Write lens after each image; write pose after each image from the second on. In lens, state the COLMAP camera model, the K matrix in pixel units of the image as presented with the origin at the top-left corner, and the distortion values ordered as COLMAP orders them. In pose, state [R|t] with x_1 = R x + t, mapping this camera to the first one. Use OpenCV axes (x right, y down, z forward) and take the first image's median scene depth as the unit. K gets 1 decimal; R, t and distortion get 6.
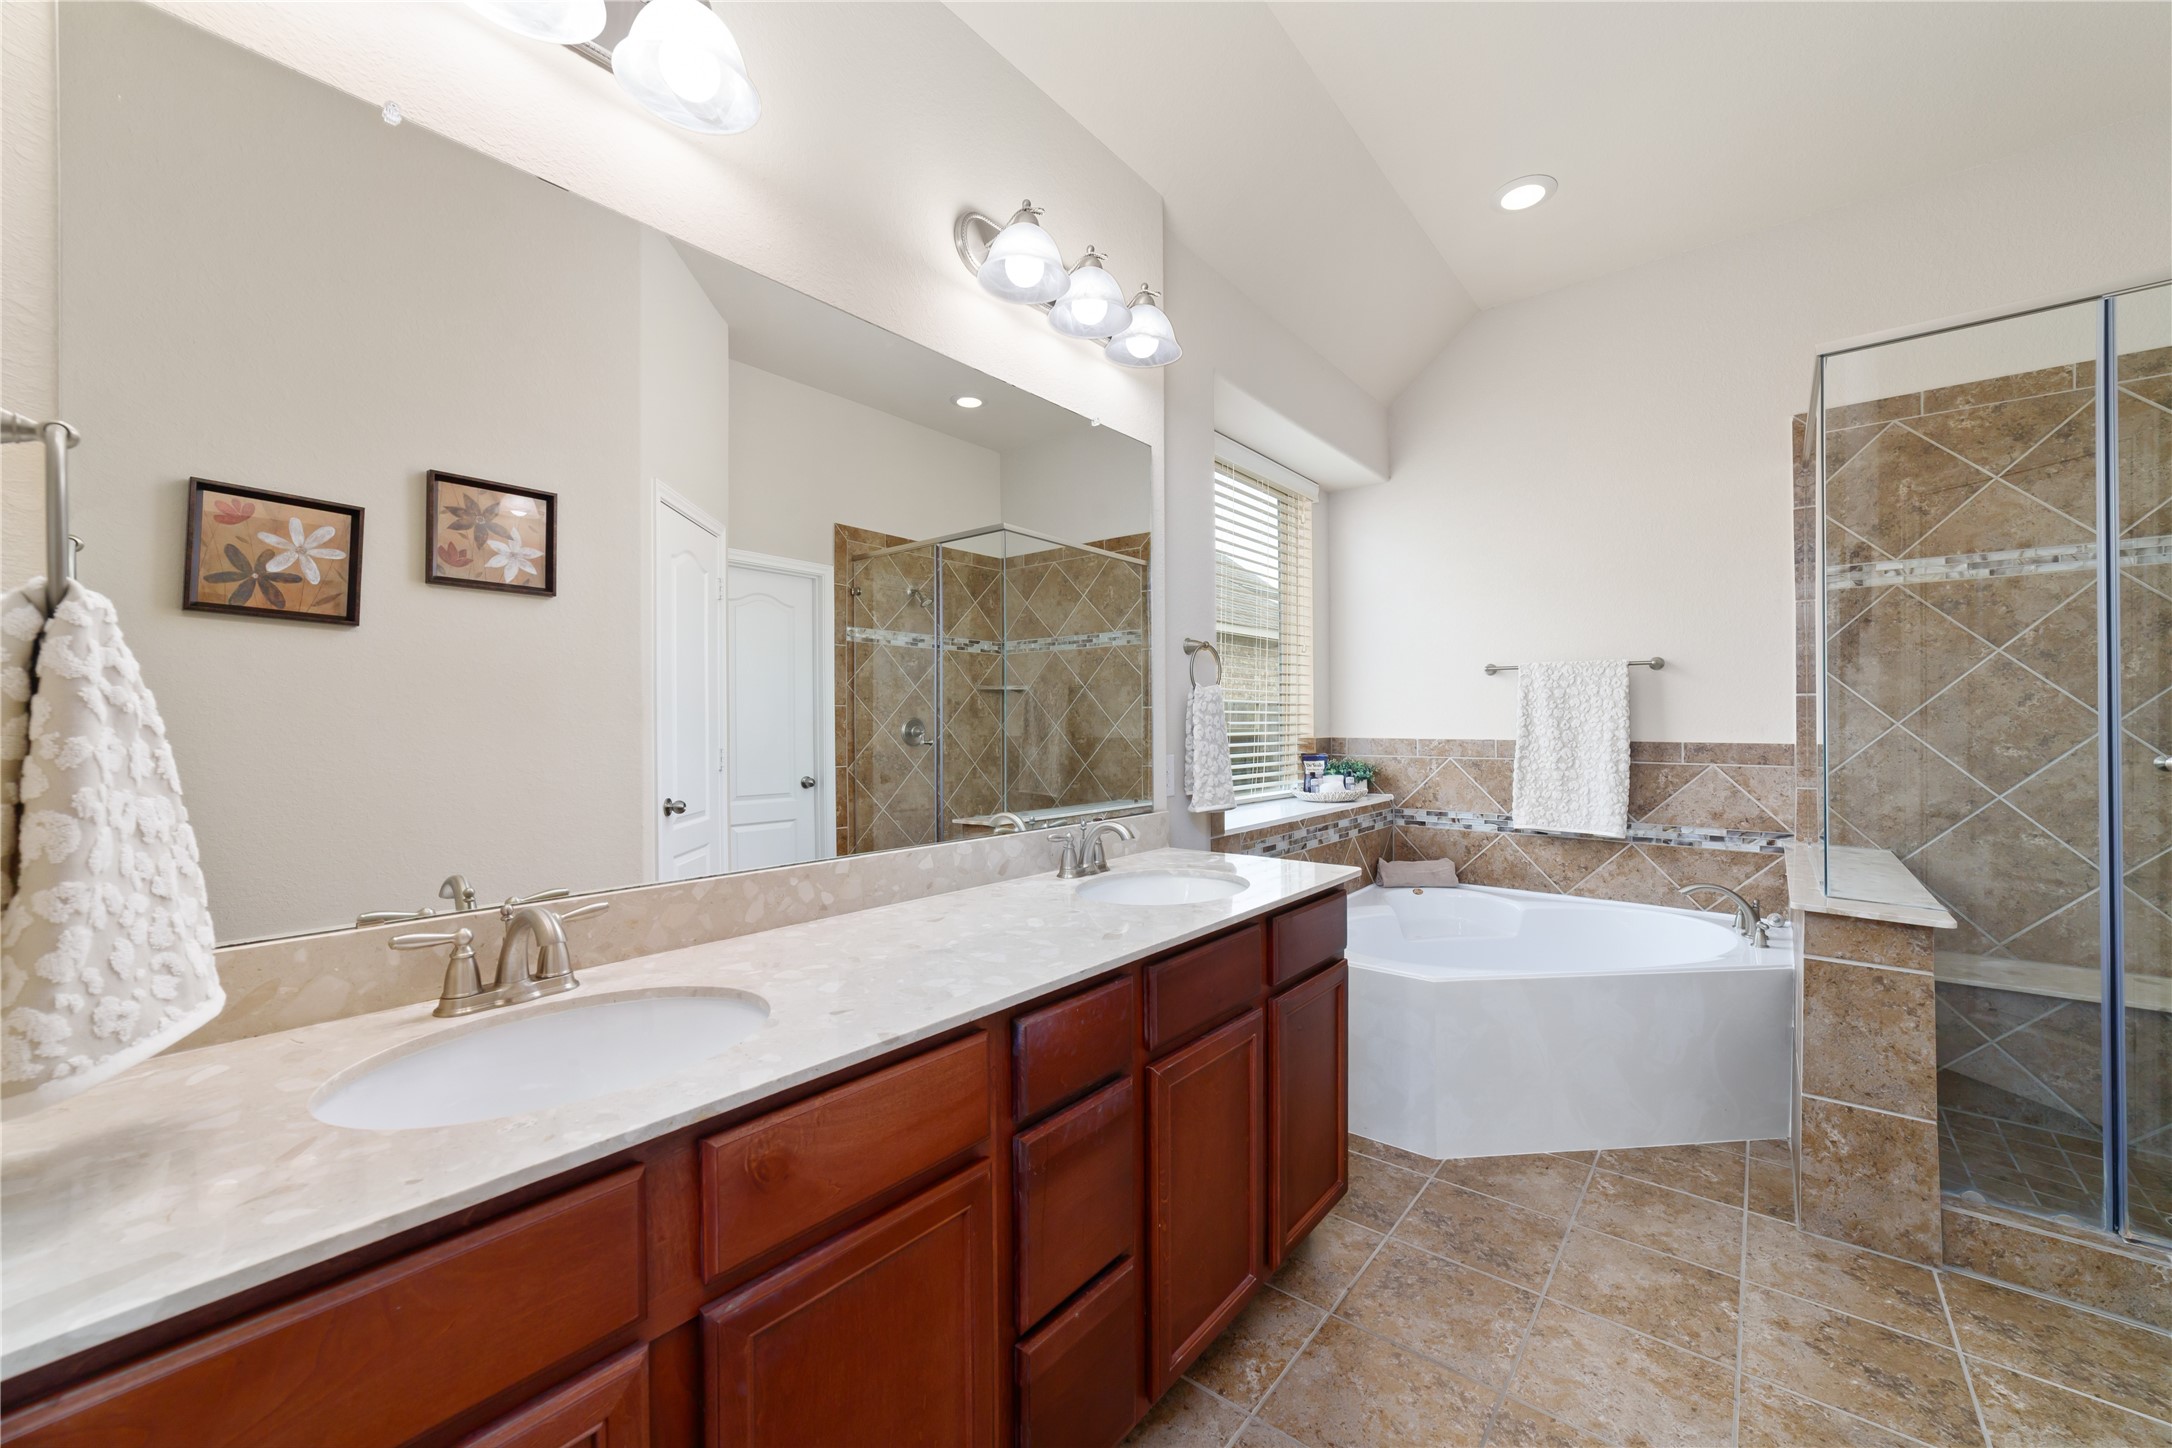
lens RADIAL K [[829.4, 0, 1096.9], [0, 829.4, 722.7], [0, 0, 1]] dist [-0.016950, 0.005557]
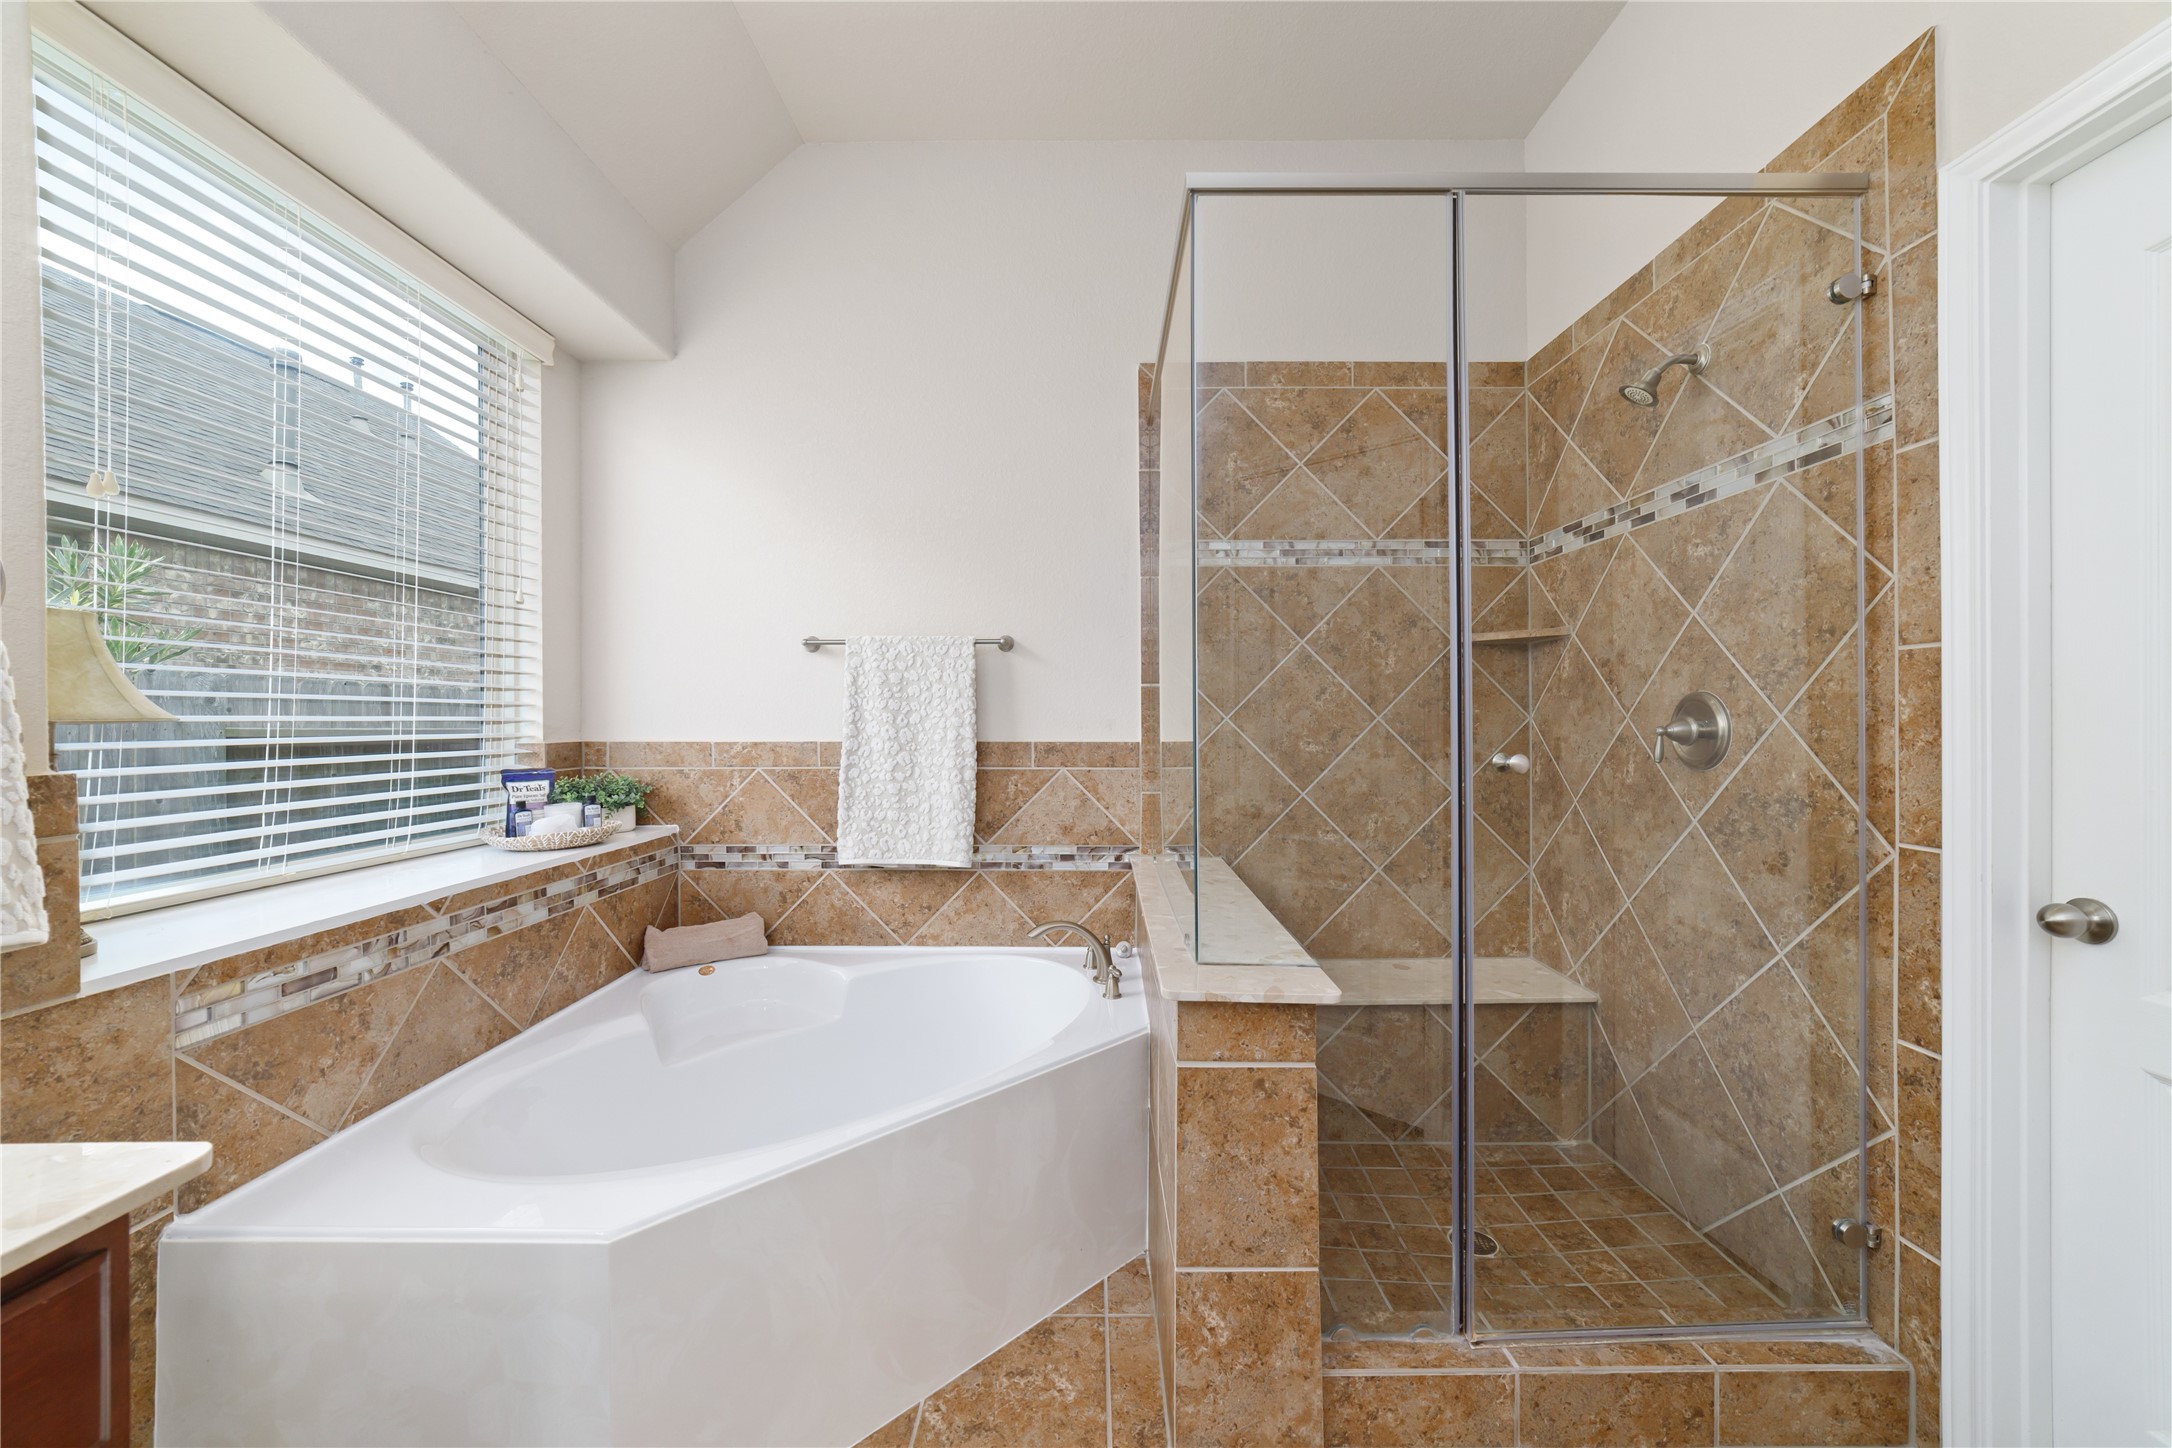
lens RADIAL K [[829.4, 0, 1102.5], [0, 829.4, 715.5], [0, 0, 1]] dist [-0.016950, 0.005557]
pose [[0.768839, 0.002382, 0.639438, 0.282458], [0.001413, 0.999984, -0.005424, 0.002855], [-0.639440, 0.005074, 0.768824, 0.383393]]
